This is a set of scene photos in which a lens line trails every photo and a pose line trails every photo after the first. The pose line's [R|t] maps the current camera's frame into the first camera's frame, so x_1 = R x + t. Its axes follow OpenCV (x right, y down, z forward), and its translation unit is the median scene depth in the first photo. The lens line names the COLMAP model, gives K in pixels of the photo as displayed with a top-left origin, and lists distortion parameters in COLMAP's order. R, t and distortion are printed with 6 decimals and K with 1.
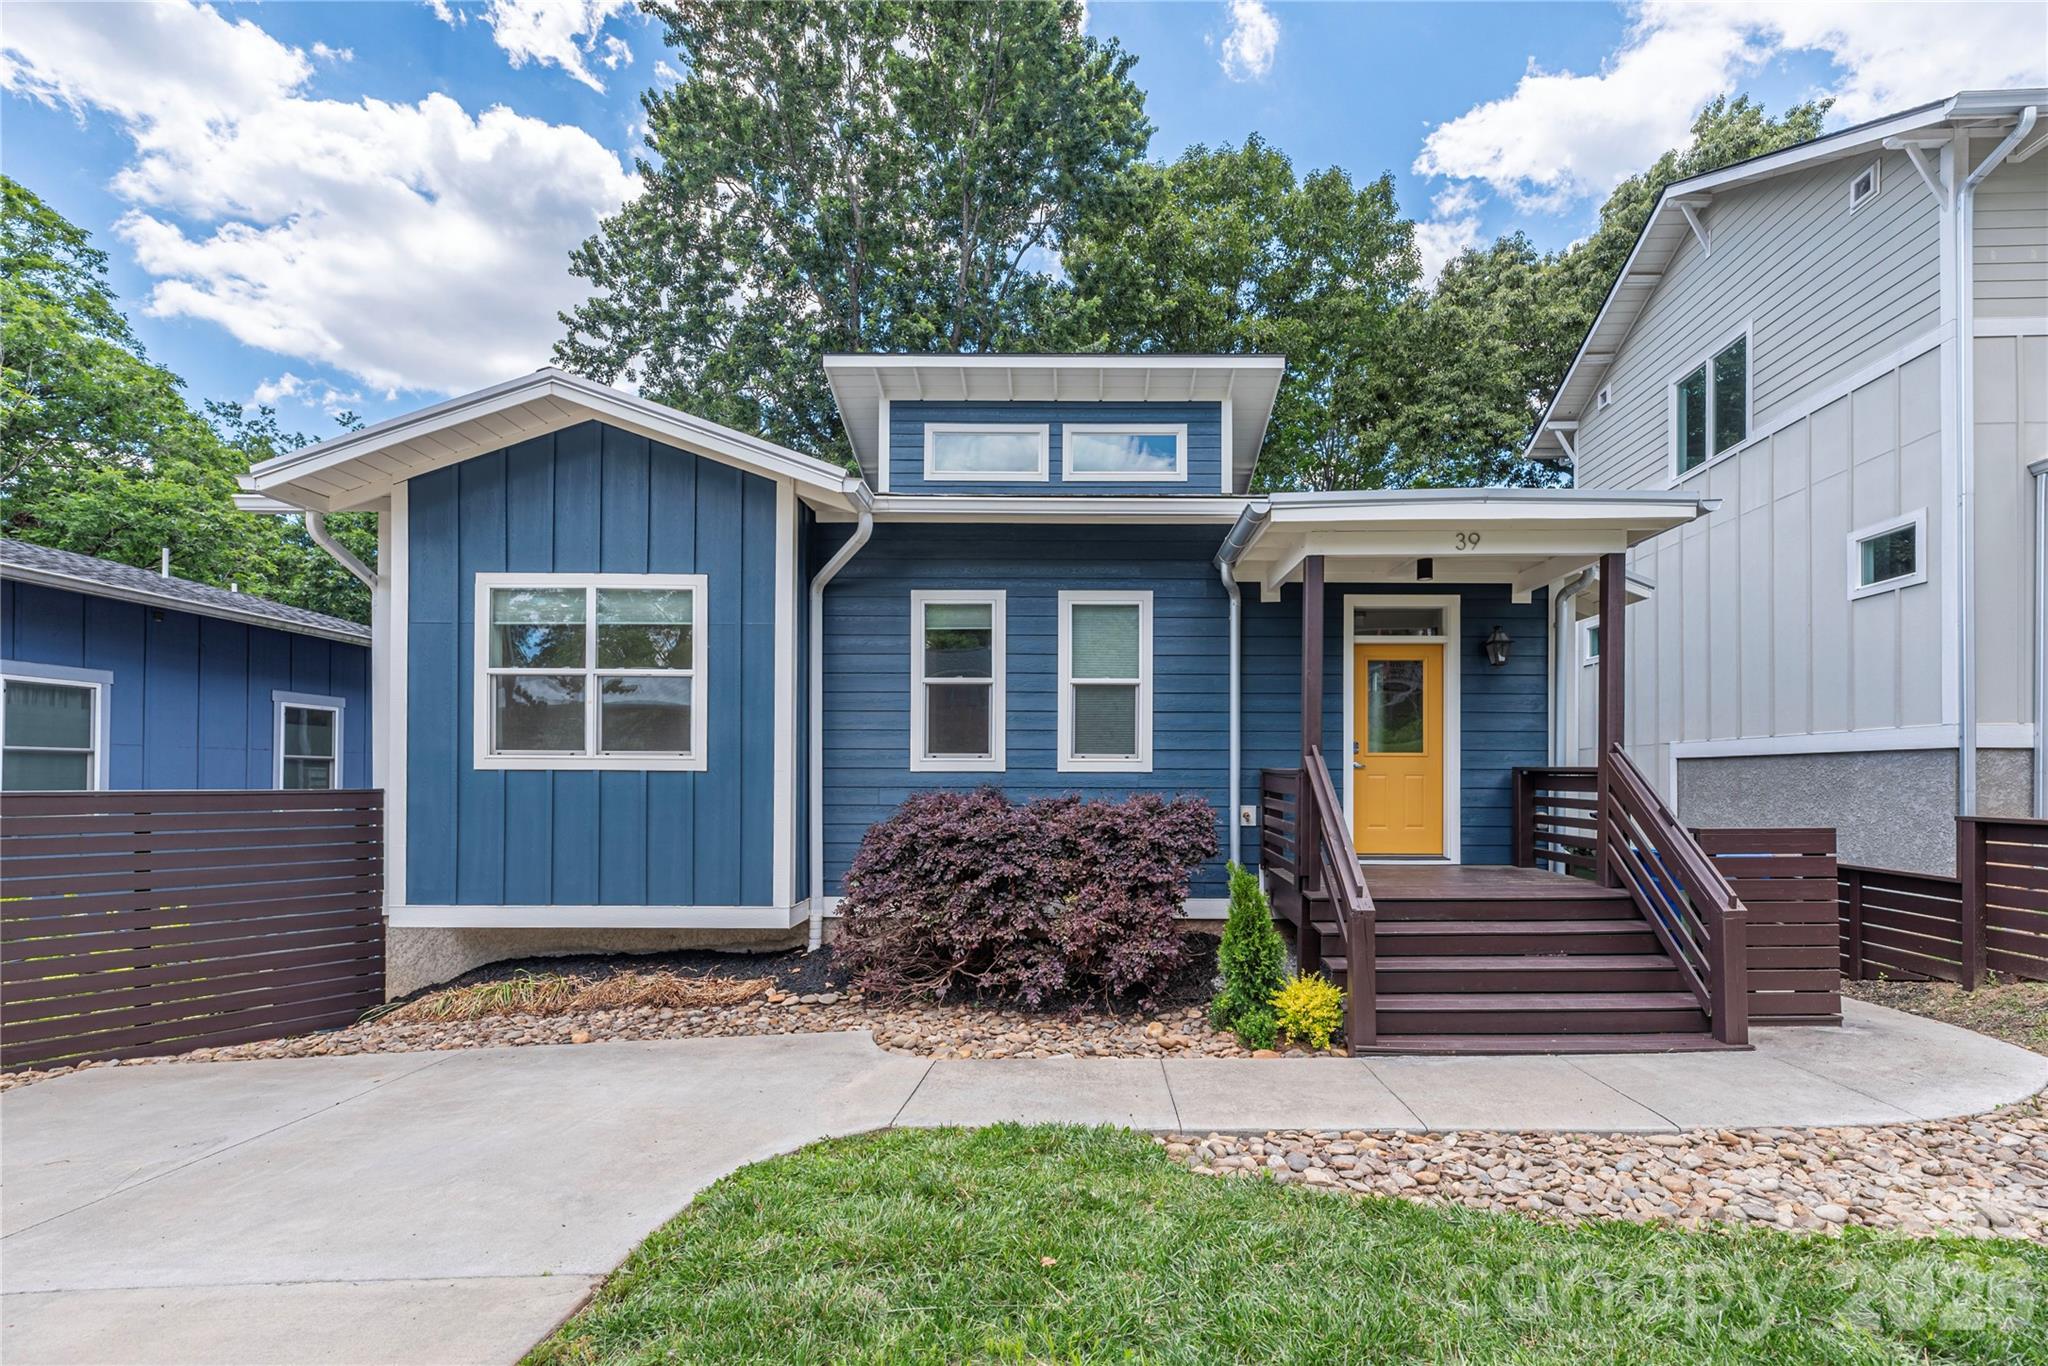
lens RADIAL K [[858.6, 0, 1024.8], [0, 858.6, 777.8], [0, 0, 1]] dist [-0.003079, -0.000487]
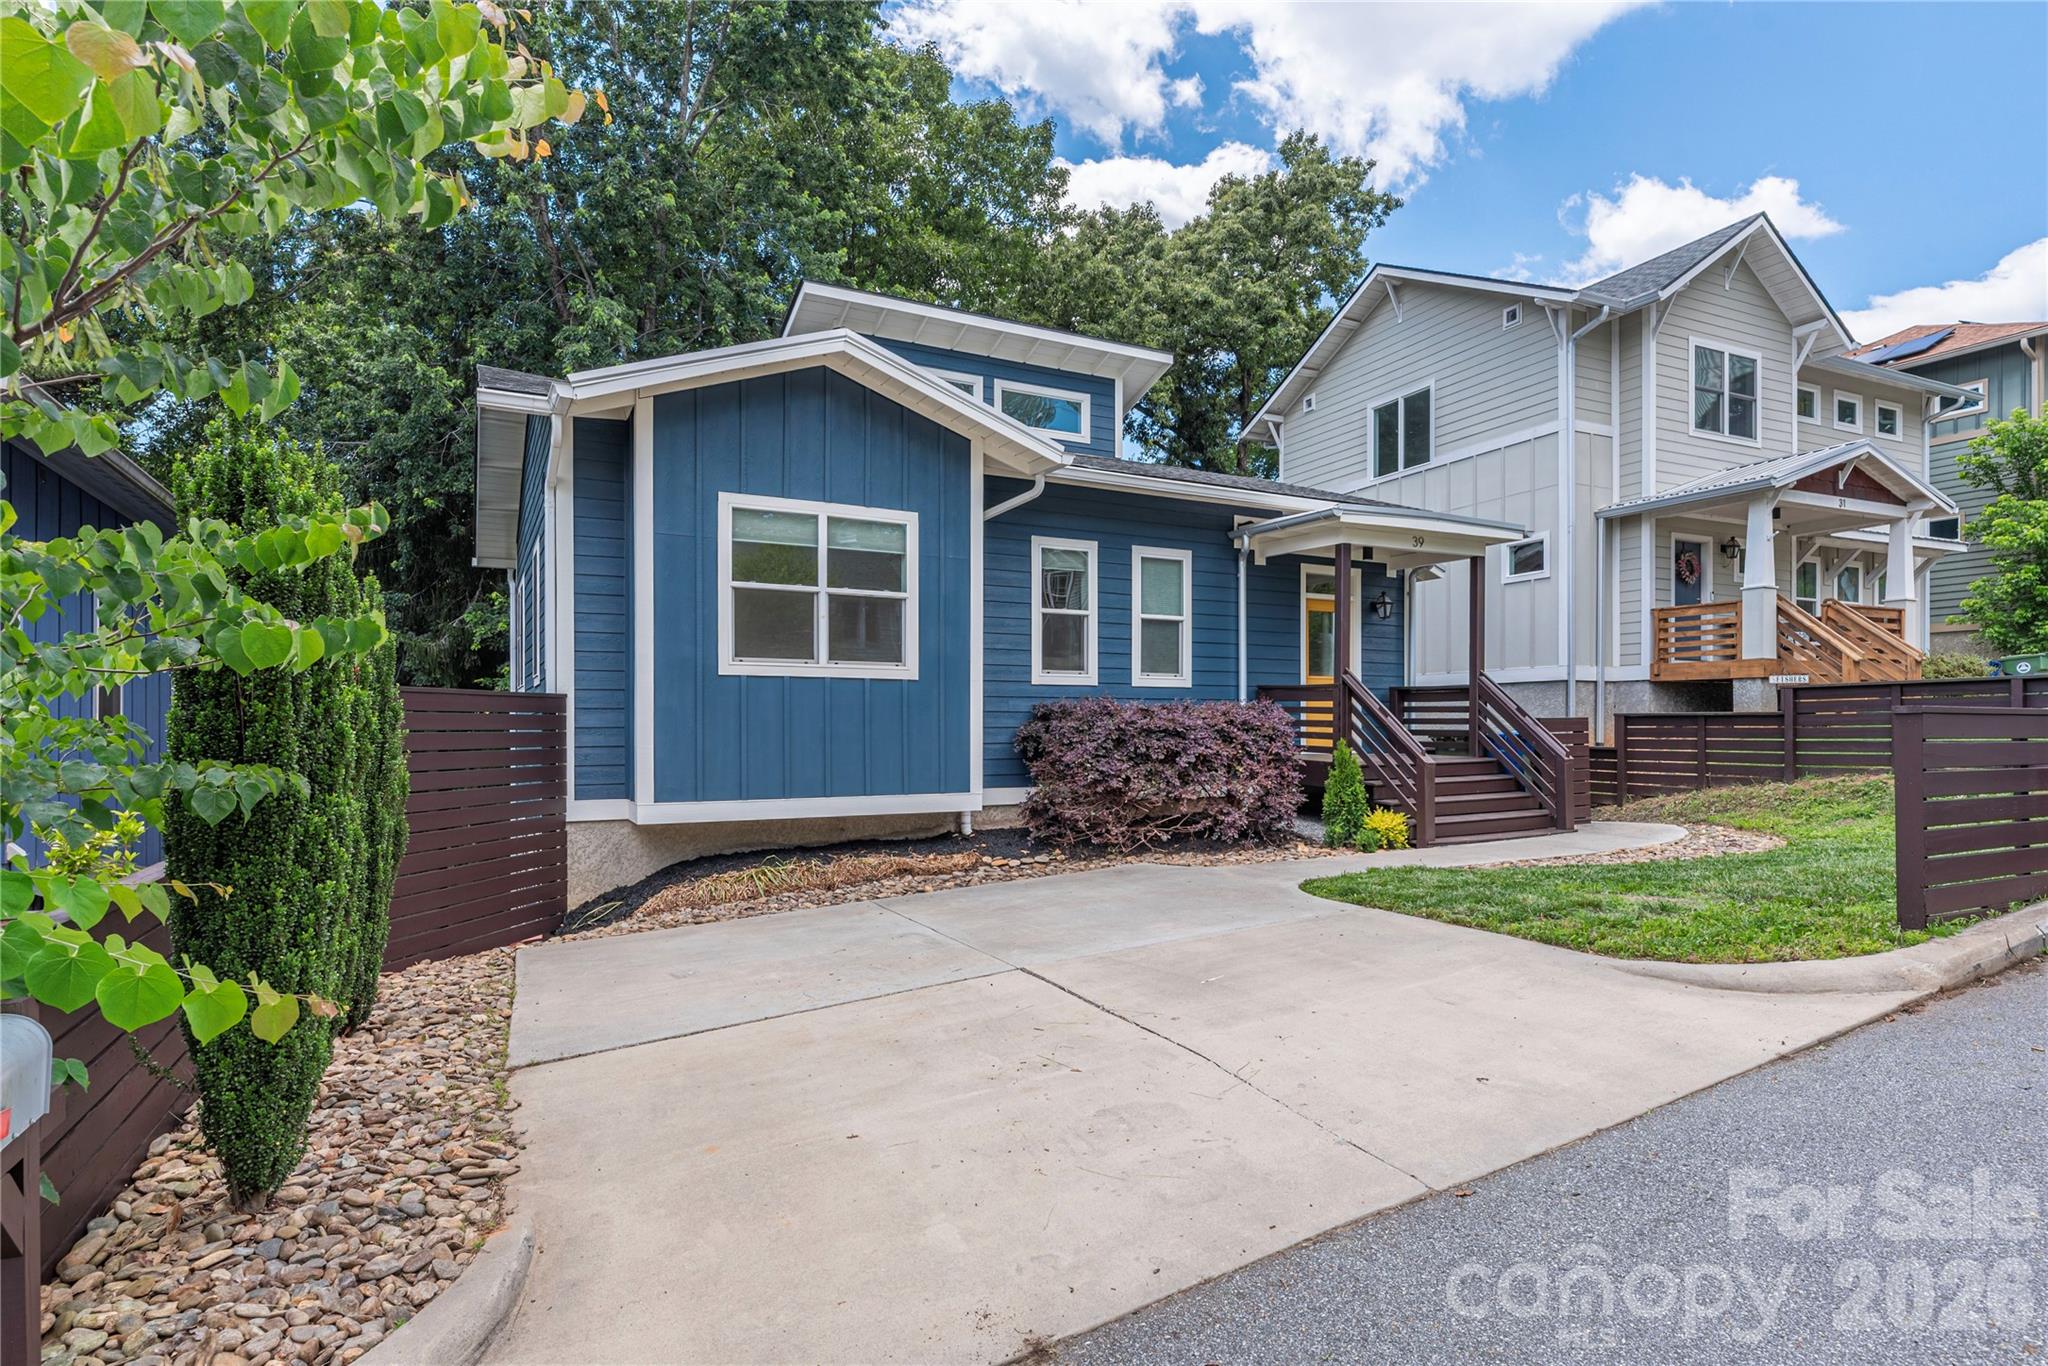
lens RADIAL K [[1003.0, 0, 1023.1], [0, 1003.0, 723.3], [0, 0, 1]] dist [-0.002185, -0.000147]
pose [[0.890502, -0.003271, 0.454969, -0.791399], [0.001069, 0.999986, 0.005099, 0.040900], [-0.454979, -0.004054, 0.890493, -0.265312]]
